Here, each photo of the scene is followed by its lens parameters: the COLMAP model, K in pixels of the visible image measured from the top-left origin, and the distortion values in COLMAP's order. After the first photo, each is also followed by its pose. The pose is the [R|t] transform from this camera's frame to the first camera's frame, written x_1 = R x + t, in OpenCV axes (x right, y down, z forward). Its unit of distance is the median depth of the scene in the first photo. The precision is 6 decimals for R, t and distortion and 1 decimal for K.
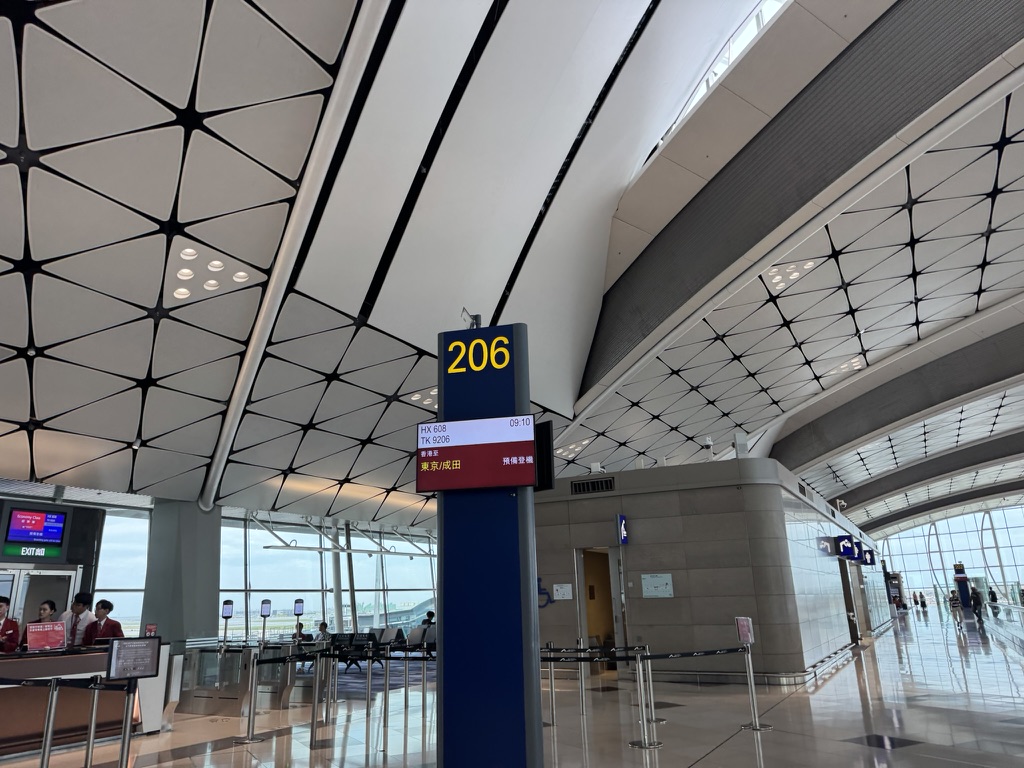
lens RADIAL K [[723.1, 0, 511.4], [0, 723.1, 376.4], [0, 0, 1]] dist [0.048768, -0.013898]
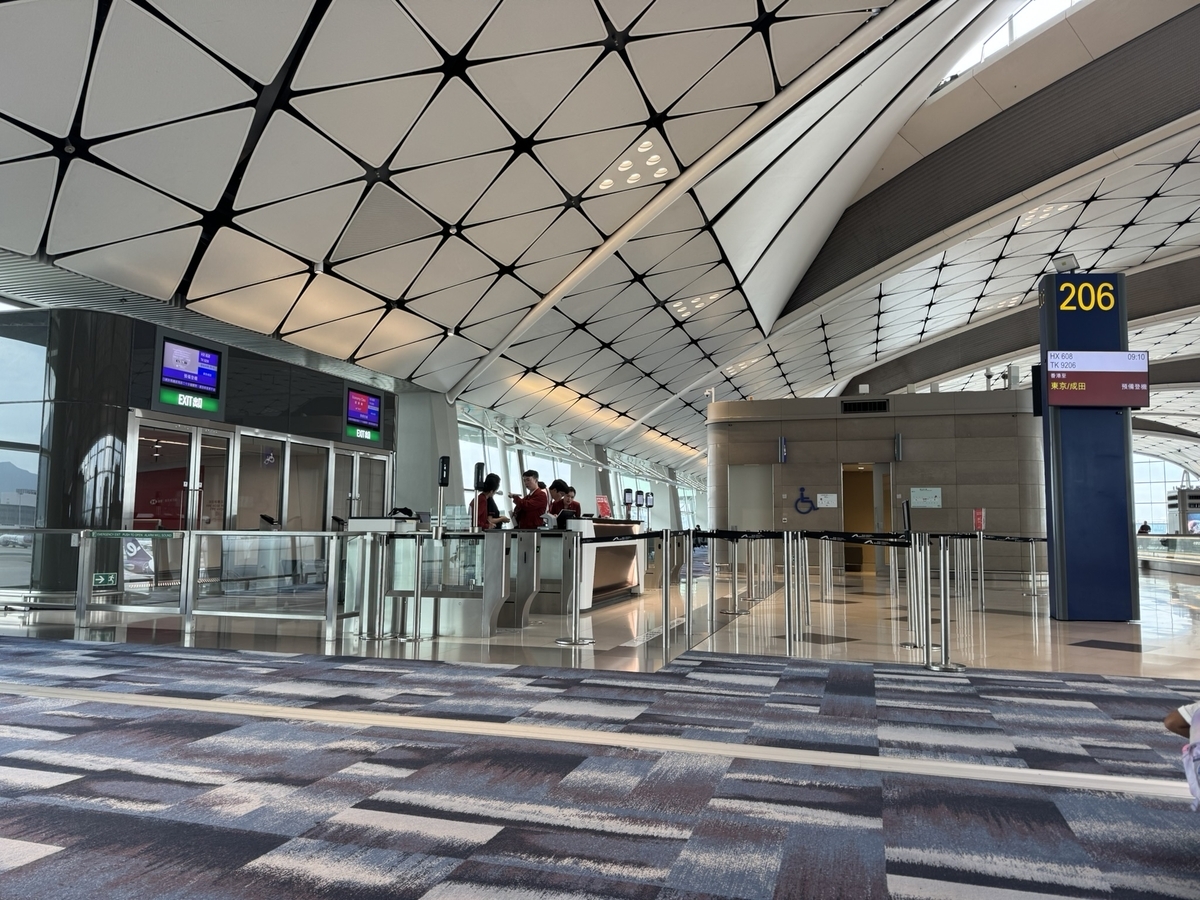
lens RADIAL K [[847.4, 0, 596.8], [0, 847.4, 449.0], [0, 0, 1]] dist [0.048768, -0.013898]
pose [[0.975595, 0.053094, 0.213064, -0.660555], [-0.095661, 0.976173, 0.194767, 0.009886], [-0.197646, -0.210396, 0.957429, -0.155567]]
